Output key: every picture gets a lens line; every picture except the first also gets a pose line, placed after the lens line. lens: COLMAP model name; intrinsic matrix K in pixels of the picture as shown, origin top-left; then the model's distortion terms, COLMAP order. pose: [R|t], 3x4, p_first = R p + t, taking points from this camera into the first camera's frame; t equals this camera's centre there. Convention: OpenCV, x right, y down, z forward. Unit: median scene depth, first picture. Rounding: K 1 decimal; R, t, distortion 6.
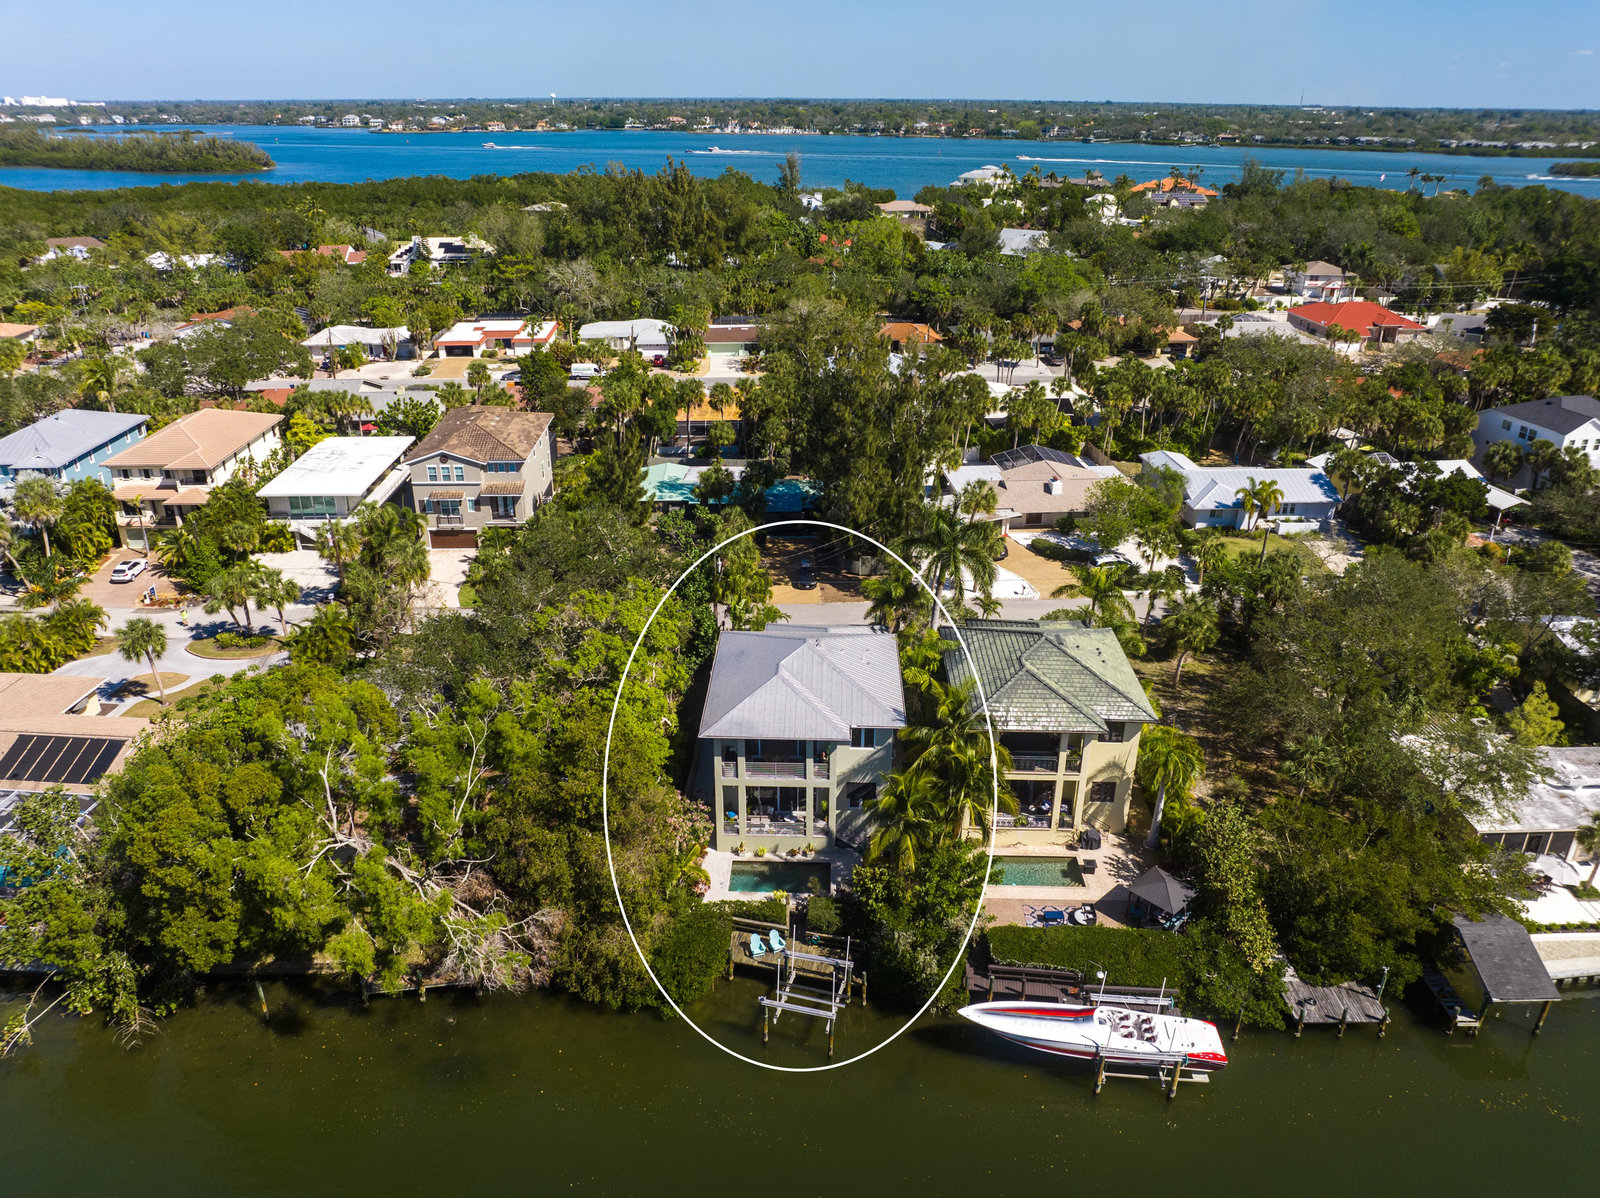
lens RADIAL K [[1130.6, 0, 799.9], [0, 1130.6, 601.2], [0, 0, 1]] dist [-0.049388, 0.020299]
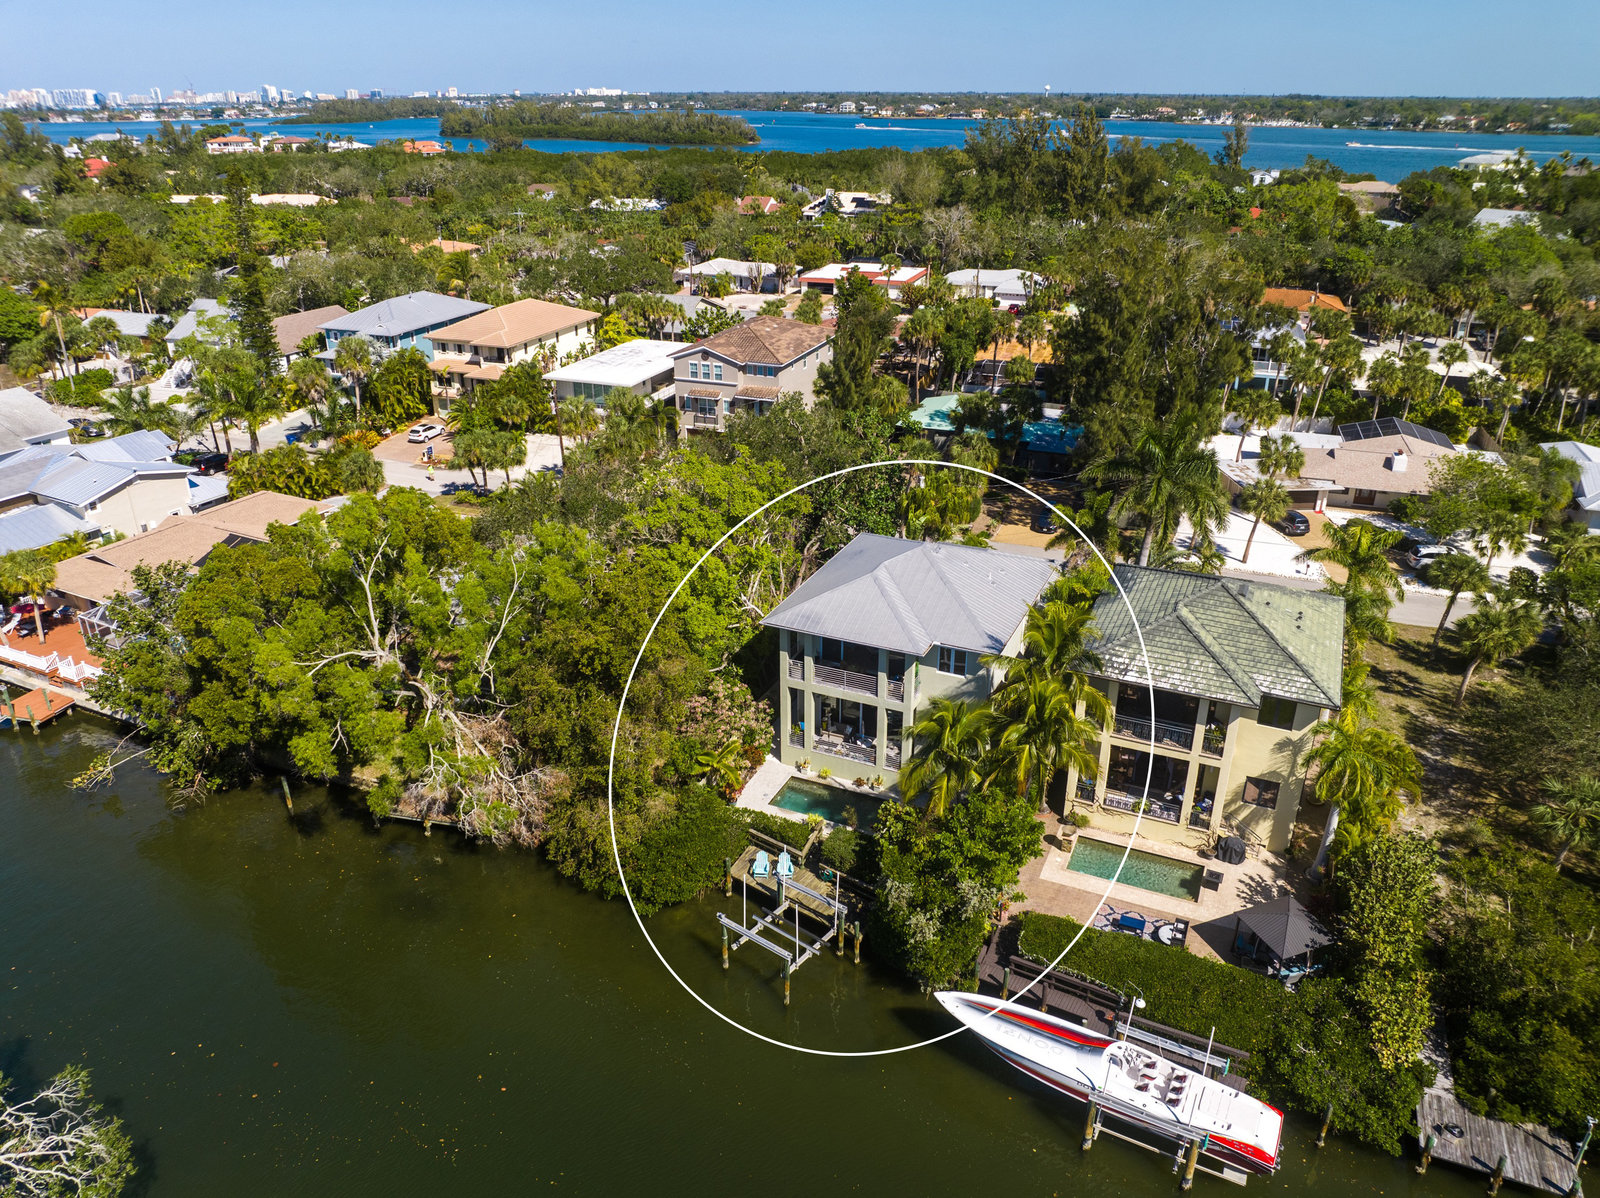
lens RADIAL K [[1130.6, 0, 799.0], [0, 1130.6, 600.3], [0, 0, 1]] dist [-0.049388, 0.020299]
pose [[0.920107, 0.156120, -0.359208, 0.237978], [-0.155061, 0.987388, 0.031955, 0.066362], [0.359667, 0.026297, 0.932710, 0.179579]]
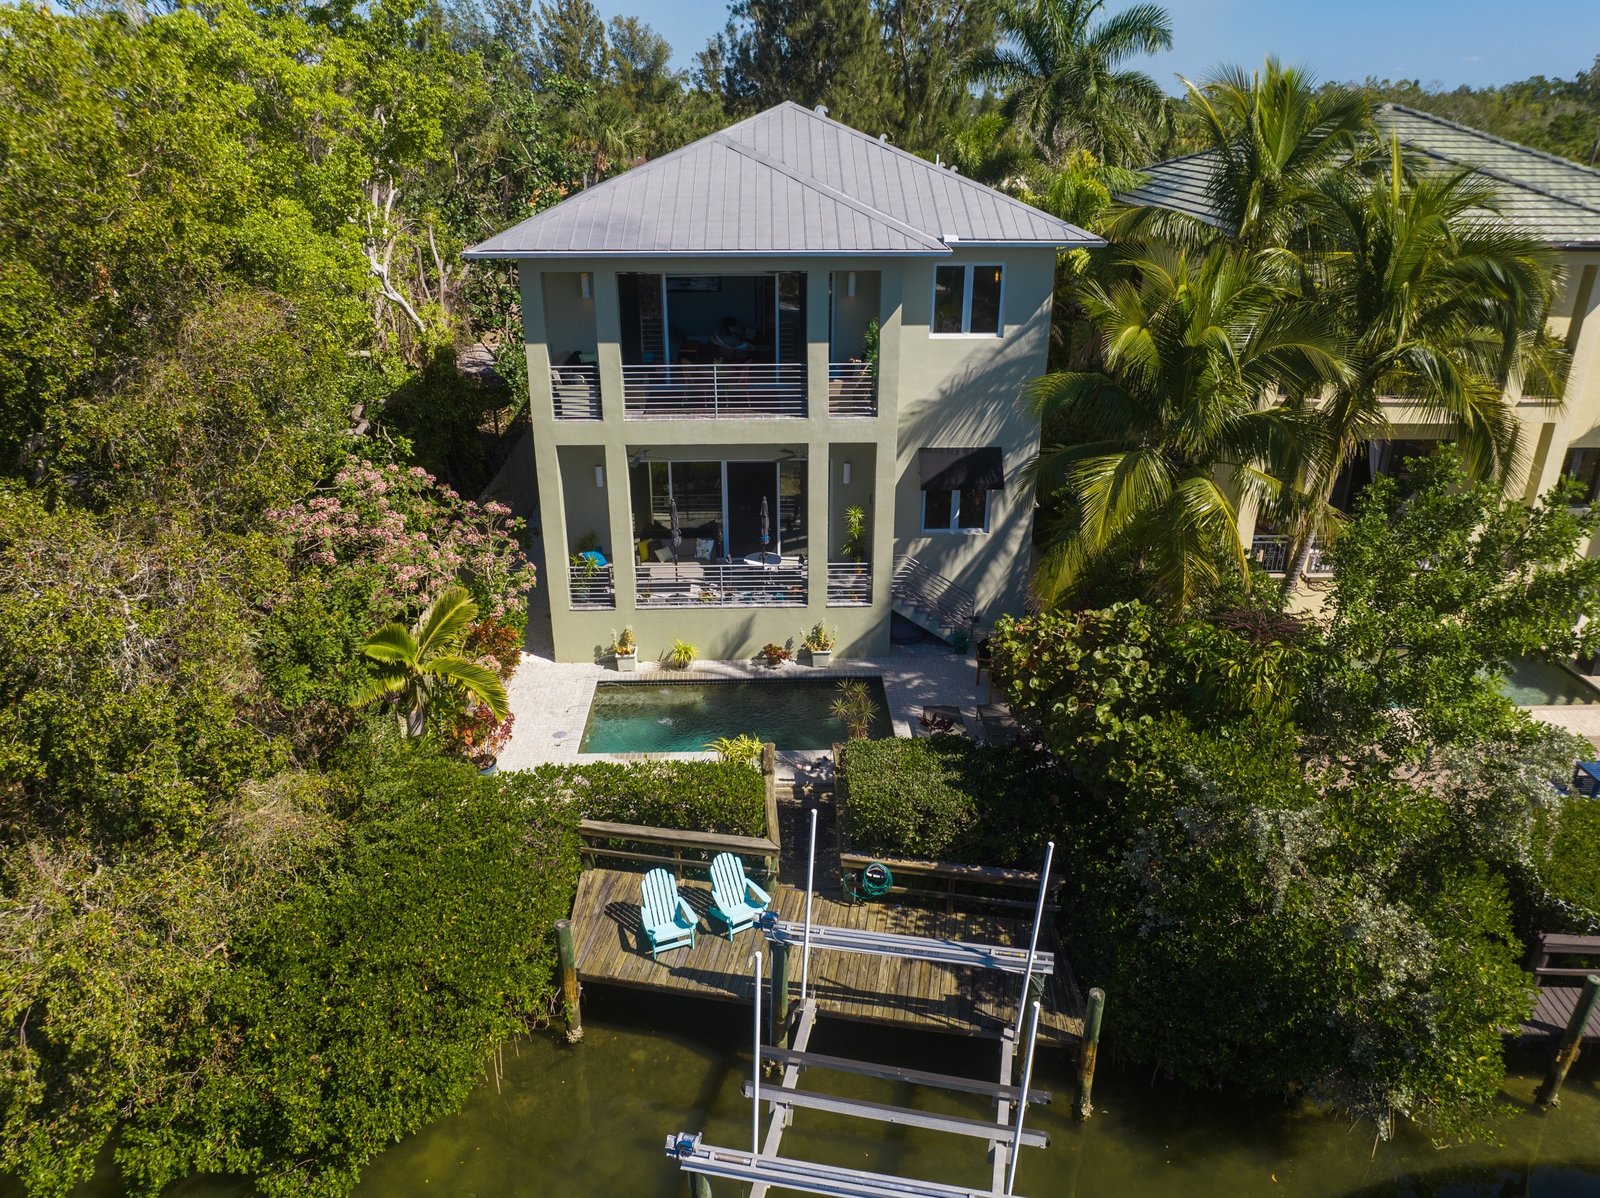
lens RADIAL K [[1130.6, 0, 801.7], [0, 1130.6, 603.3], [0, 0, 1]] dist [-0.049388, 0.020299]
pose [[0.997813, -0.030671, 0.058550, -0.016977], [0.031100, 0.999496, -0.006428, 0.209240], [-0.058324, 0.008234, 0.998264, 0.647981]]
